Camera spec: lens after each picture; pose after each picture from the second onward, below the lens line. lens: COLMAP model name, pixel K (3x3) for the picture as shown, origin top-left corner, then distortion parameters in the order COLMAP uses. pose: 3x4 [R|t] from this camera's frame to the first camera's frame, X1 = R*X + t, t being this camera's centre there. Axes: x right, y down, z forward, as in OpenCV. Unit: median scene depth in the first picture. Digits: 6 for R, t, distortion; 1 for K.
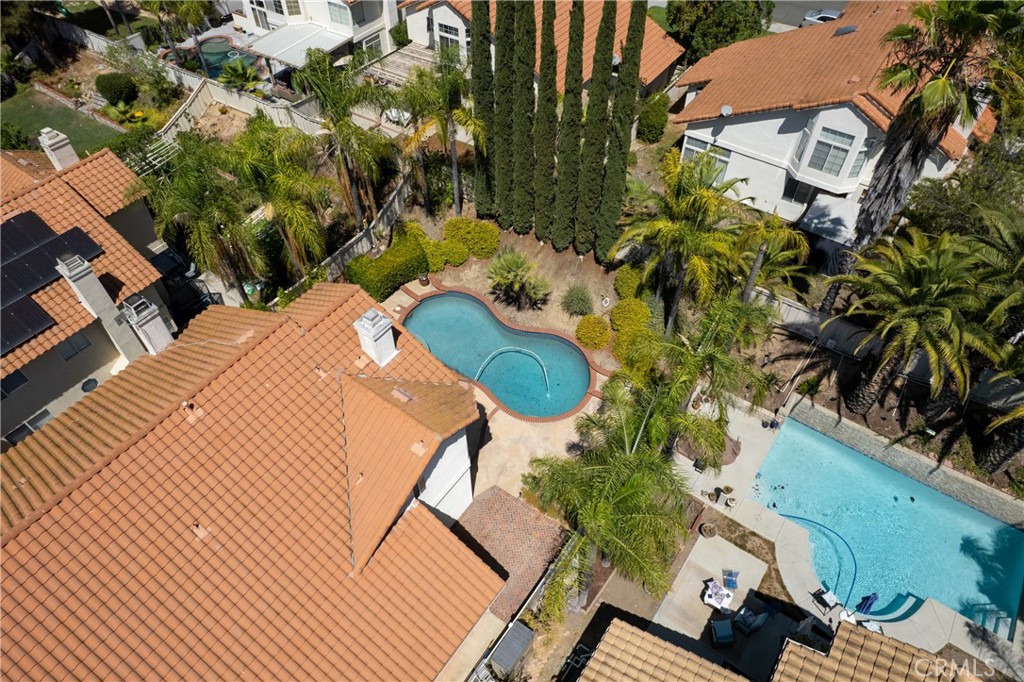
lens RADIAL K [[655.7, 0, 509.7], [0, 655.7, 346.0], [0, 0, 1]] dist [-0.072052, 0.067614]
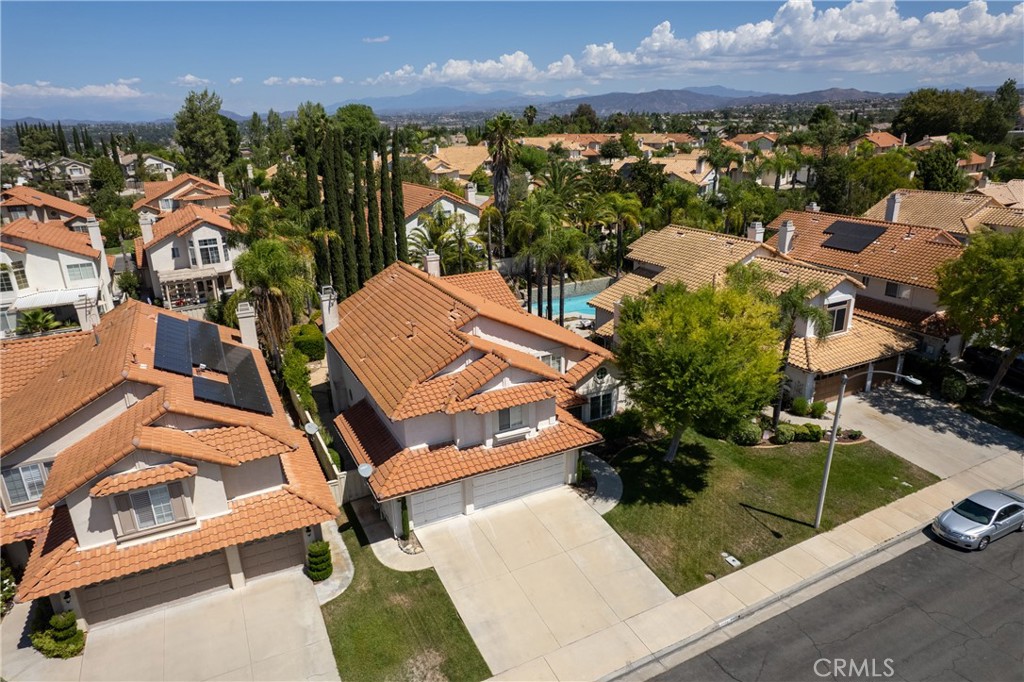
lens RADIAL K [[655.7, 0, 509.7], [0, 655.7, 346.0], [0, 0, 1]] dist [-0.072052, 0.067614]
pose [[0.468443, -0.296551, 0.832238, -1.275277], [0.681755, 0.720470, -0.127016, 0.400908], [-0.561936, 0.626882, 0.539674, -0.035314]]
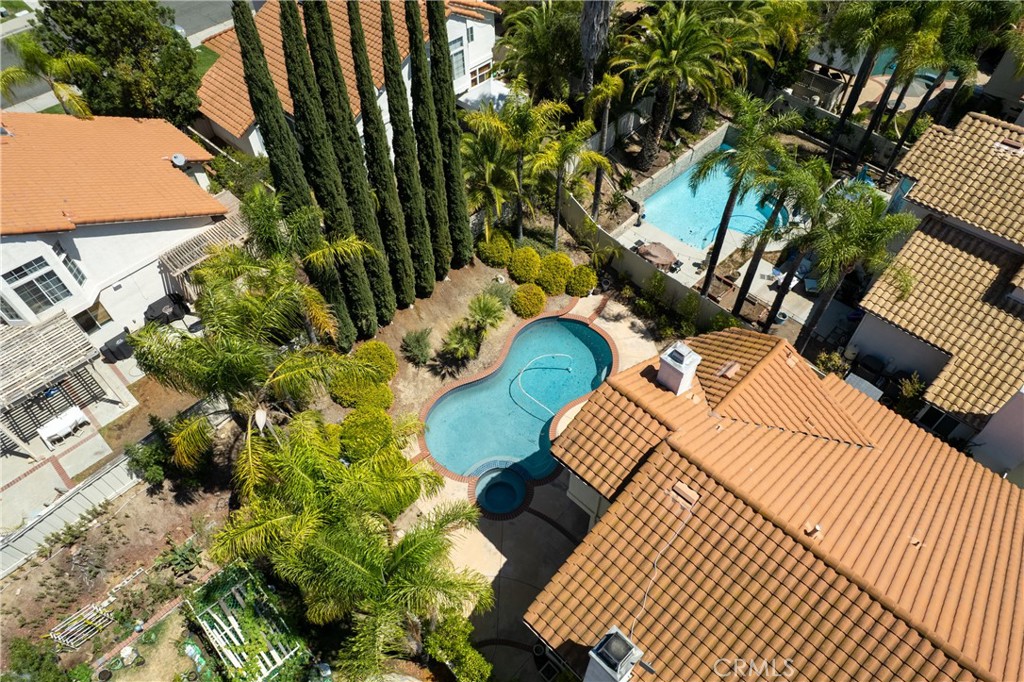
lens RADIAL K [[655.7, 0, 509.7], [0, 655.7, 346.0], [0, 0, 1]] dist [-0.072052, 0.067614]
pose [[0.172811, -0.756543, 0.630698, -0.564179], [0.757667, 0.511252, 0.405663, -0.413695], [-0.629347, 0.407756, 0.661557, 0.366519]]
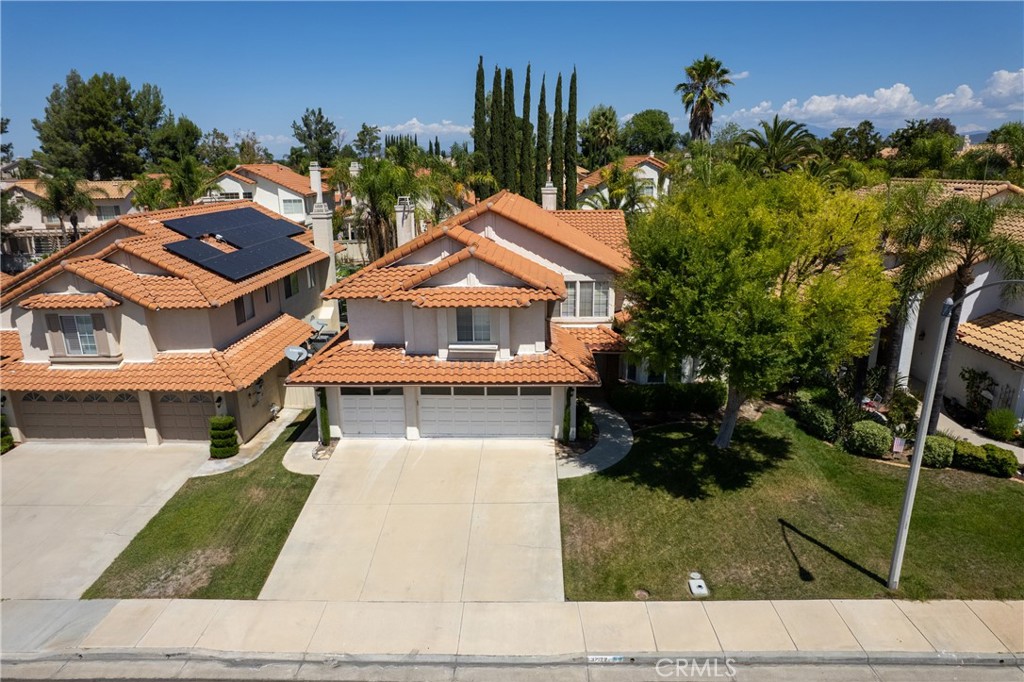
lens RADIAL K [[655.7, 0, 509.7], [0, 655.7, 346.0], [0, 0, 1]] dist [-0.072052, 0.067614]
pose [[0.835077, -0.154239, 0.528068, -0.889514], [0.420911, 0.797210, -0.432771, 0.699870], [-0.354231, 0.583667, 0.730653, -0.002930]]
